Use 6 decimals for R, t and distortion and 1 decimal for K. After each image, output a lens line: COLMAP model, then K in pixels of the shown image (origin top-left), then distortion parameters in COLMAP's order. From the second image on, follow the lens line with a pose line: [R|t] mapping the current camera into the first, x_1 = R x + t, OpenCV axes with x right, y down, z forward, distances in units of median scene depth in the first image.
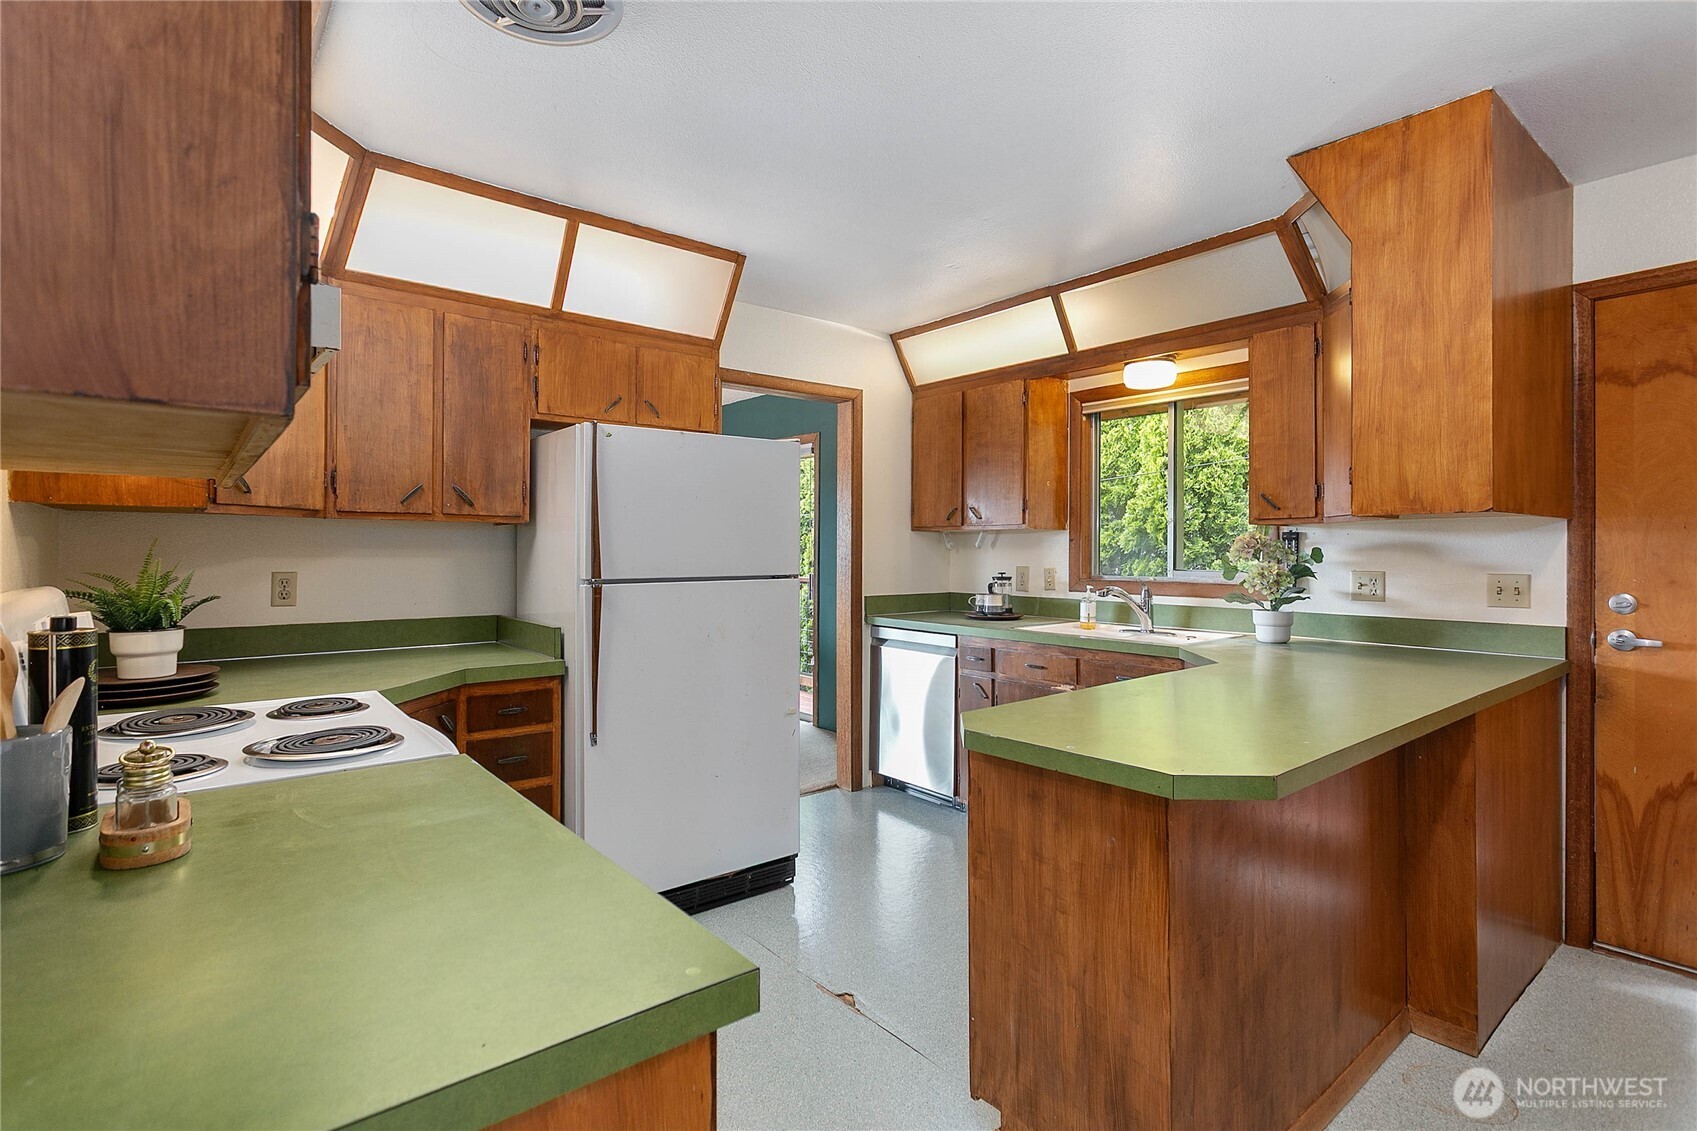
lens RADIAL K [[806.8, 0, 831.8], [0, 806.8, 550.0], [0, 0, 1]] dist [0.004388, 0.001695]
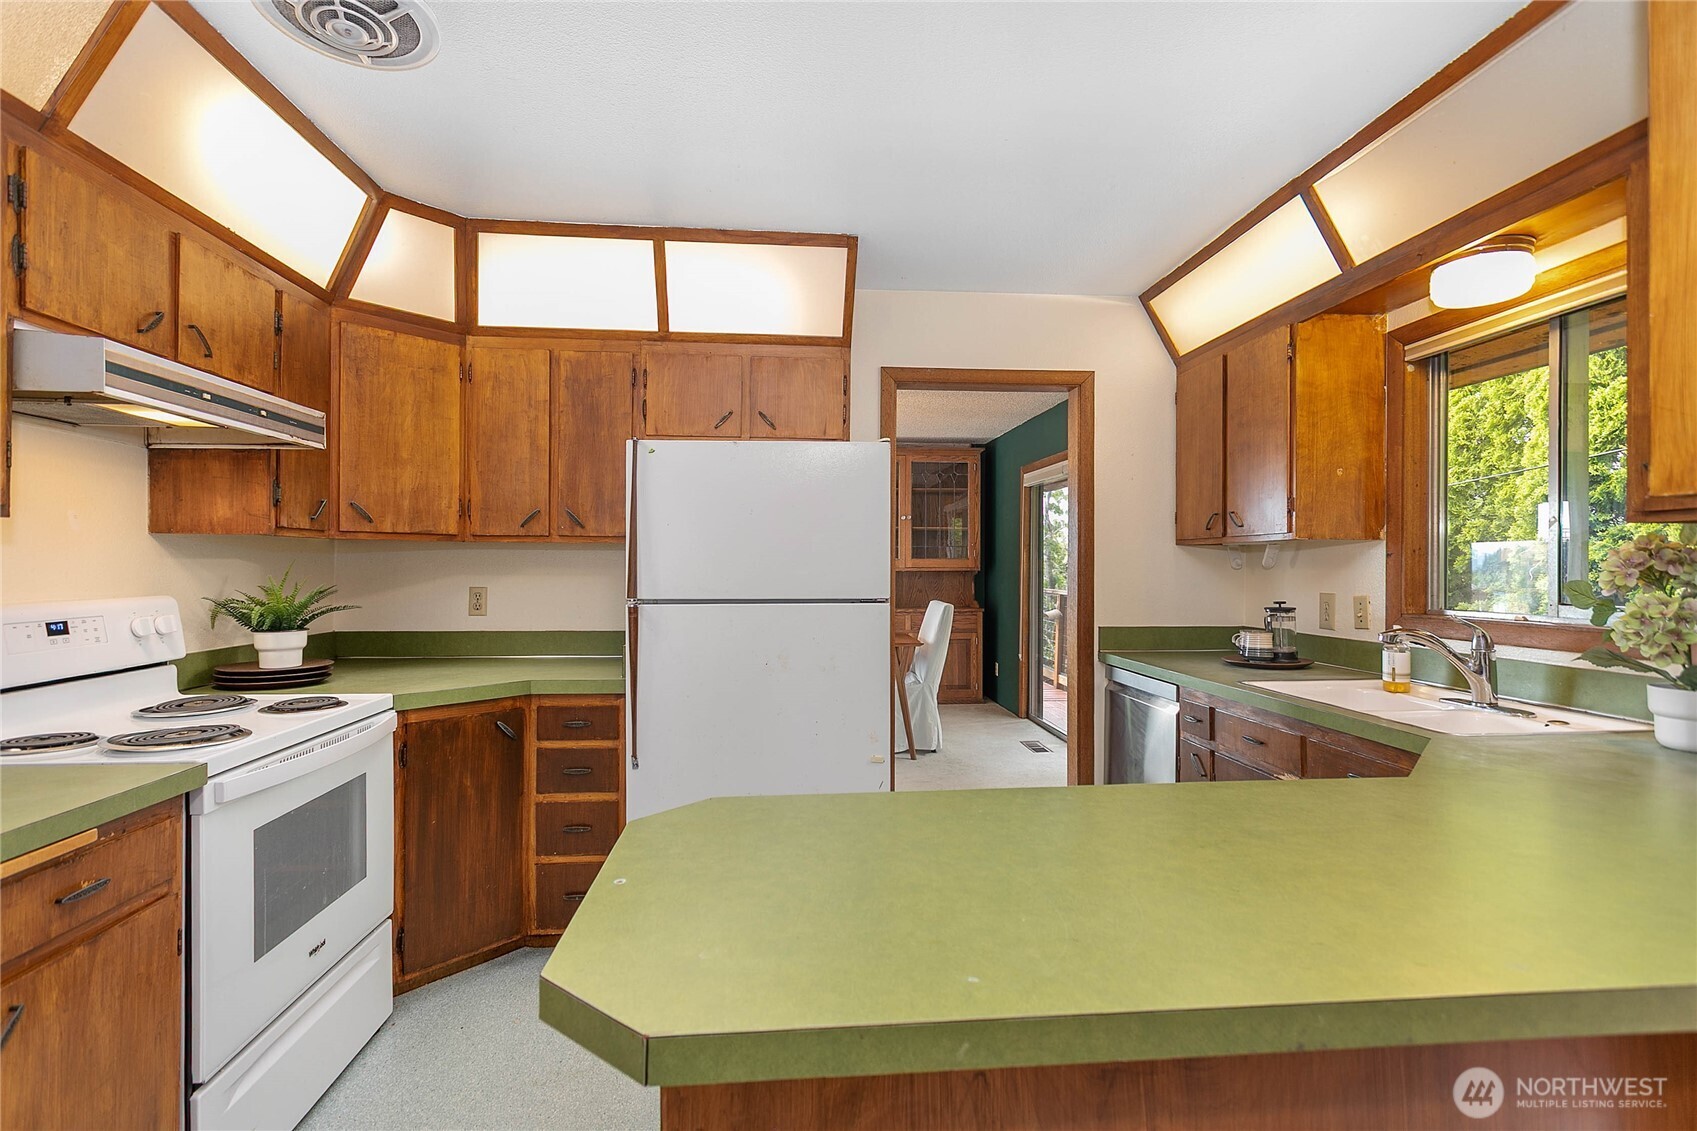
lens RADIAL K [[806.8, 0, 839.5], [0, 806.8, 565.2], [0, 0, 1]] dist [0.004388, 0.001695]
pose [[0.833847, -0.001517, -0.551993, 0.383552], [-0.001026, 0.999990, -0.004298, -0.000674], [0.551994, 0.004151, 0.833838, 0.267291]]
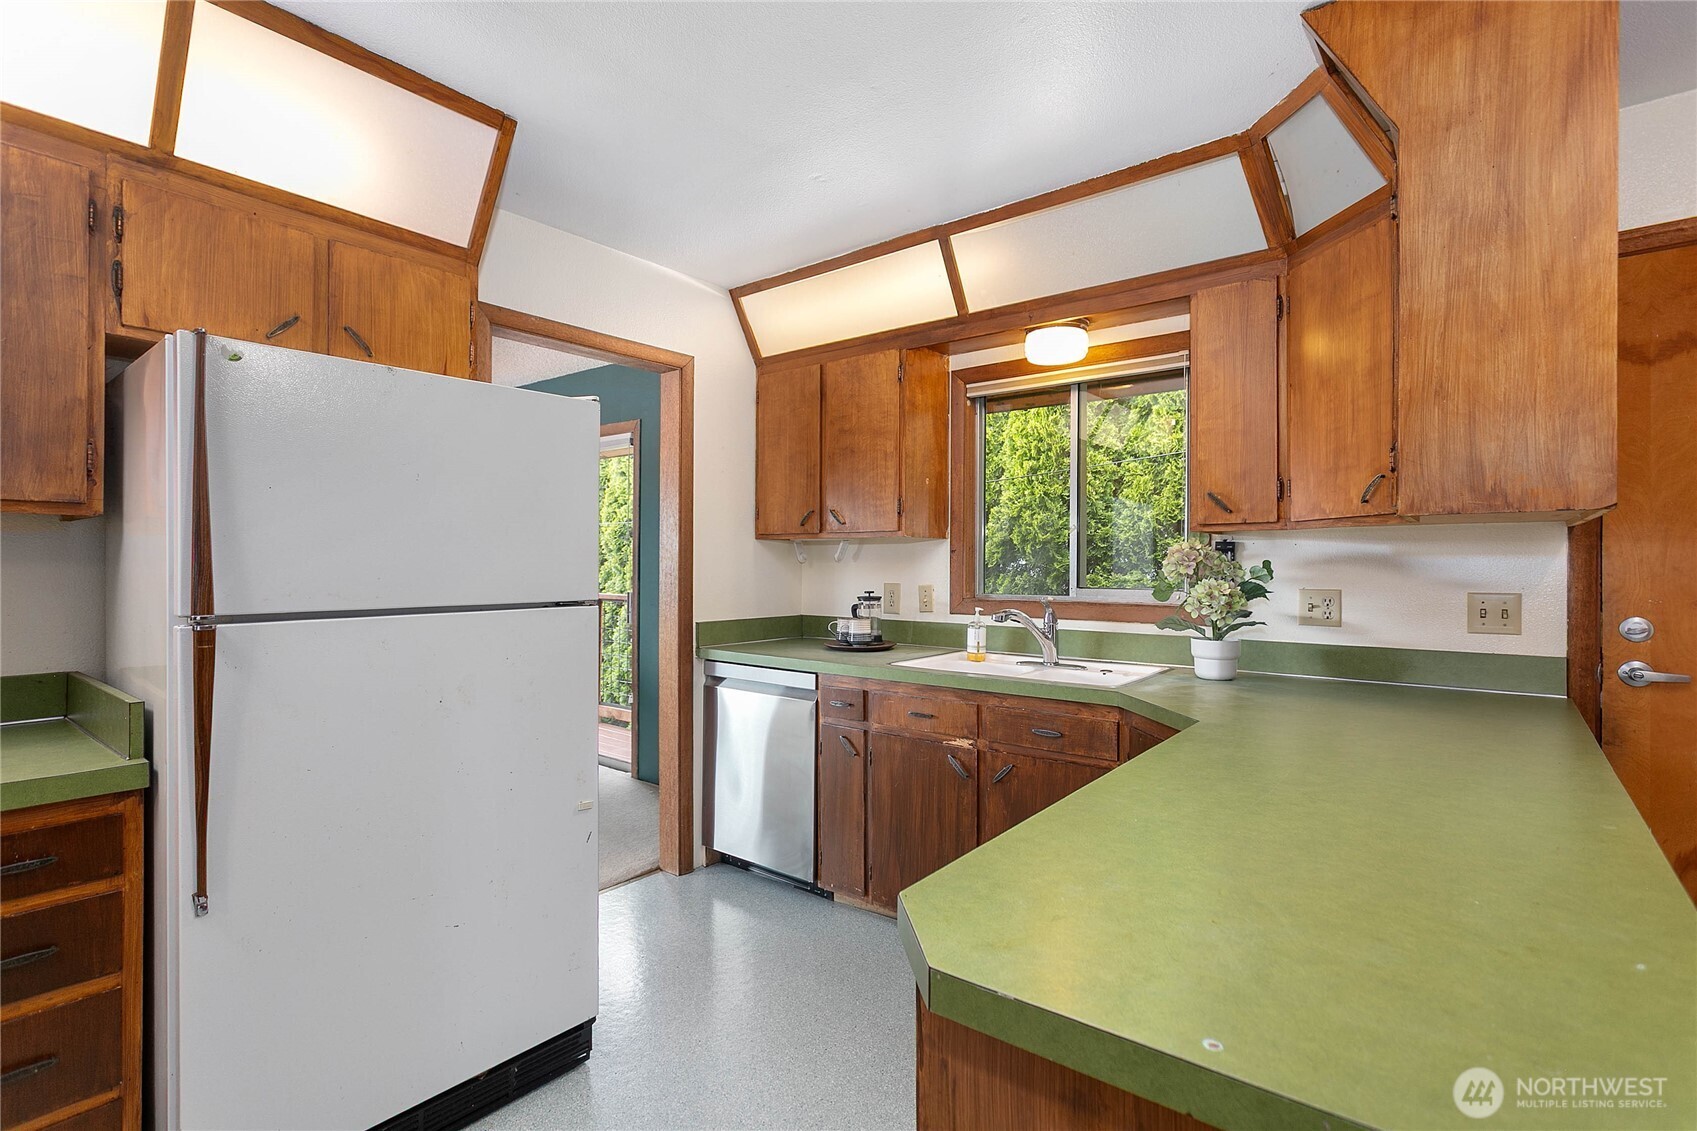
lens RADIAL K [[806.8, 0, 844.3], [0, 806.8, 563.7], [0, 0, 1]] dist [0.004388, 0.001695]
pose [[0.974906, 0.000732, 0.222617, 0.009630], [-0.000940, 0.999999, 0.000832, -0.000212], [-0.222617, -0.001021, 0.974906, 0.303212]]
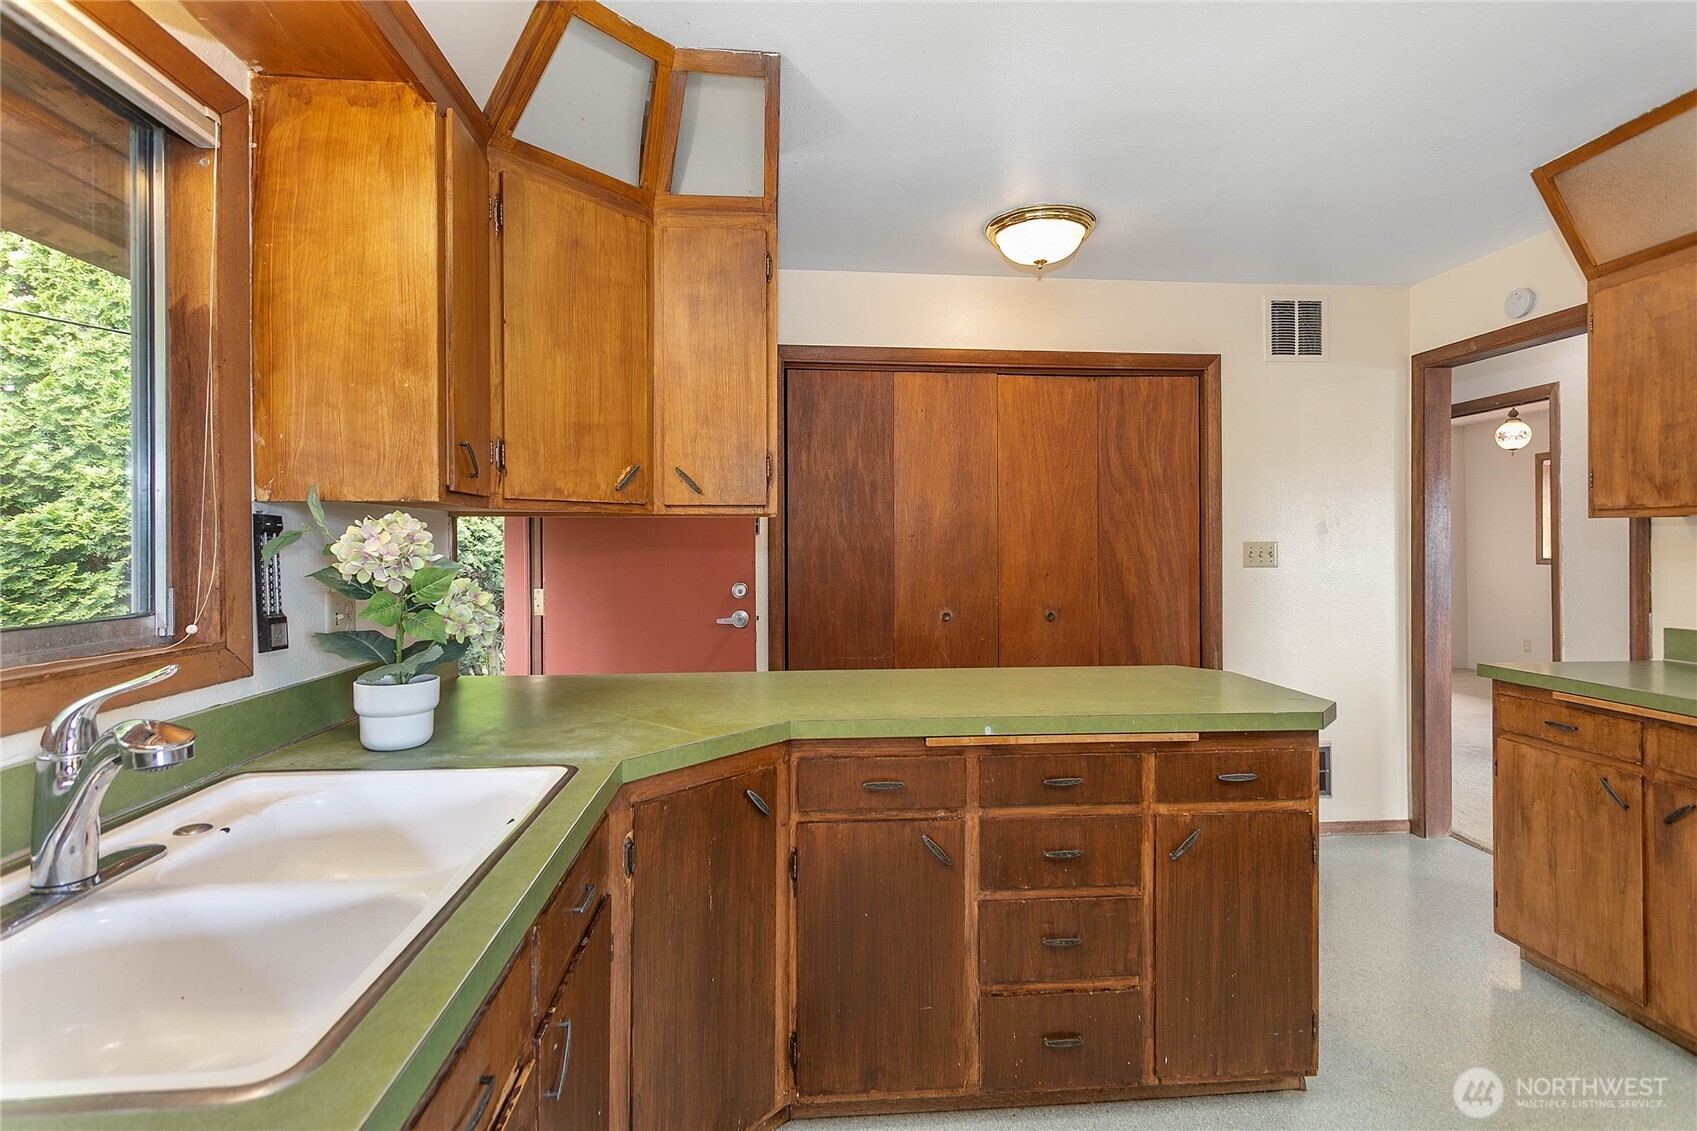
lens RADIAL K [[806.8, 0, 839.4], [0, 806.8, 548.5], [0, 0, 1]] dist [0.004388, 0.001695]
pose [[-0.828198, -0.000298, 0.560436, 0.052045], [-0.002673, 0.999991, -0.003419, -0.000451], [-0.560429, -0.004330, -0.828191, 1.249865]]
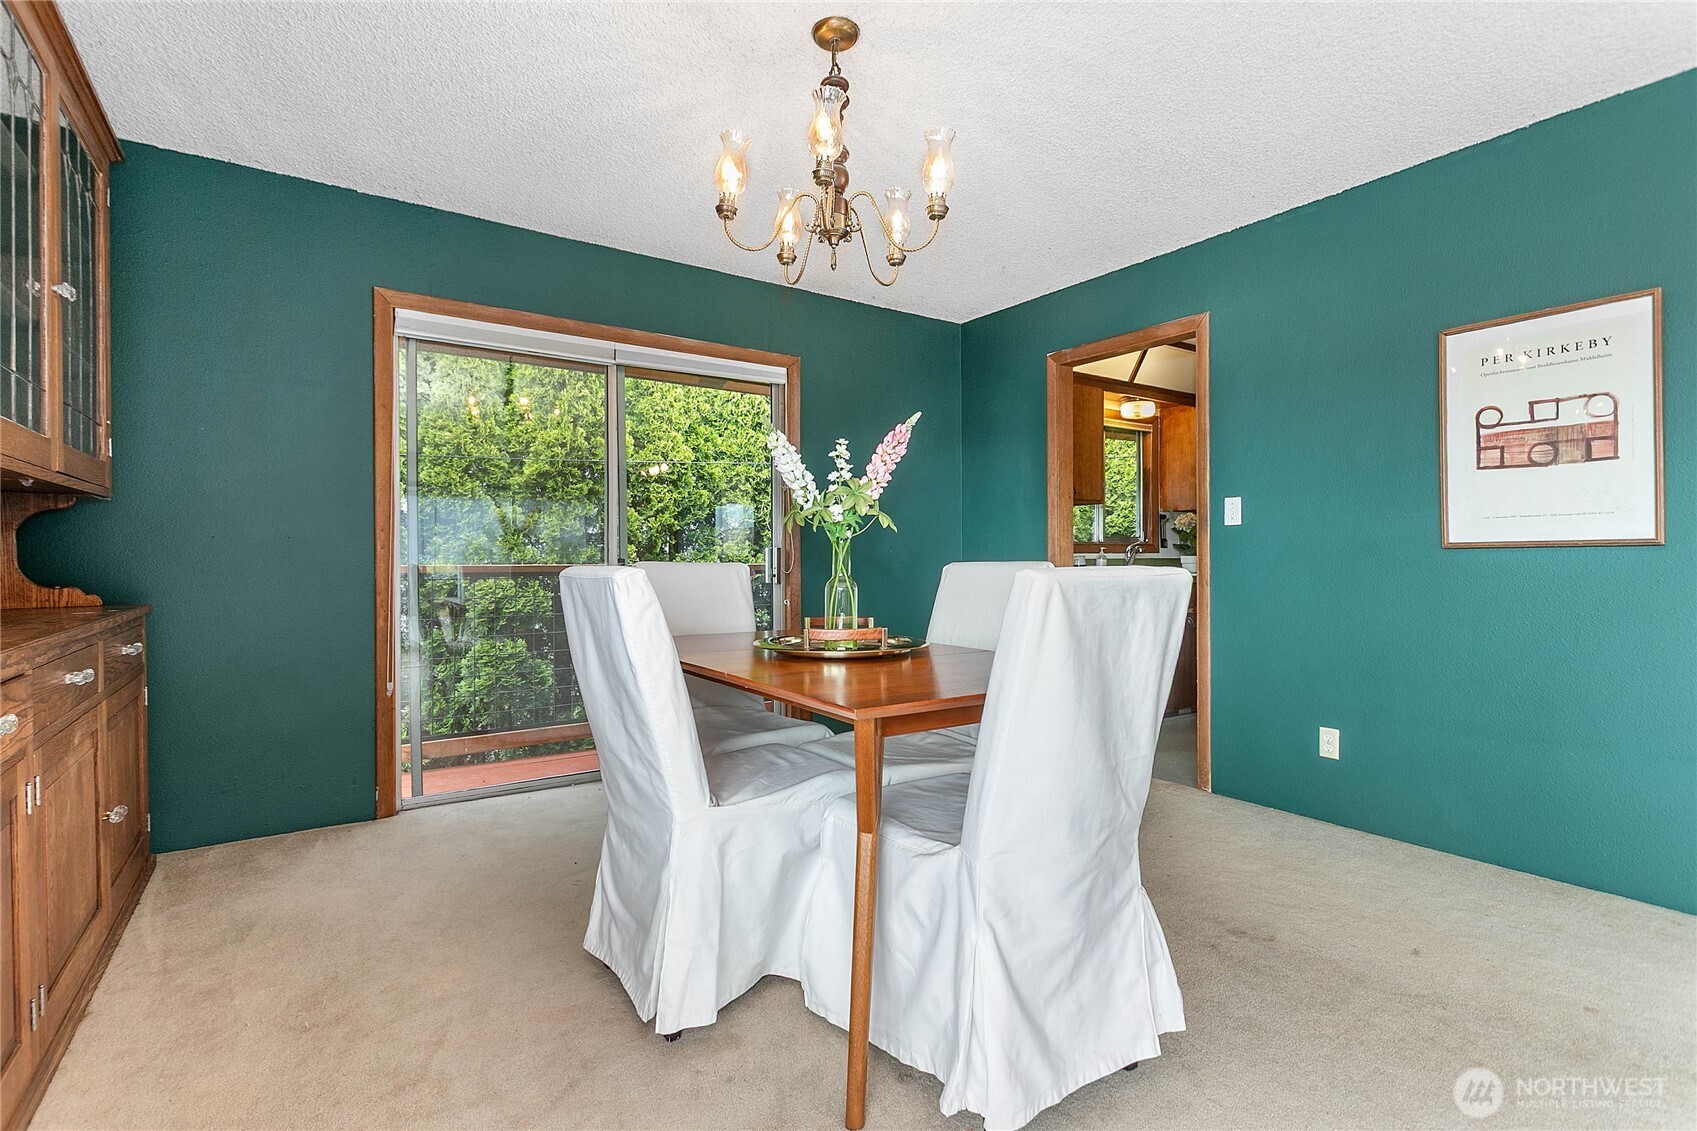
lens RADIAL K [[806.8, 0, 842.5], [0, 806.8, 561.9], [0, 0, 1]] dist [0.004388, 0.001695]
pose [[0.082695, -0.009159, 0.996533, -1.404516], [0.000602, 0.999958, 0.009141, 0.074827], [-0.996575, -0.000156, 0.082697, 1.652302]]
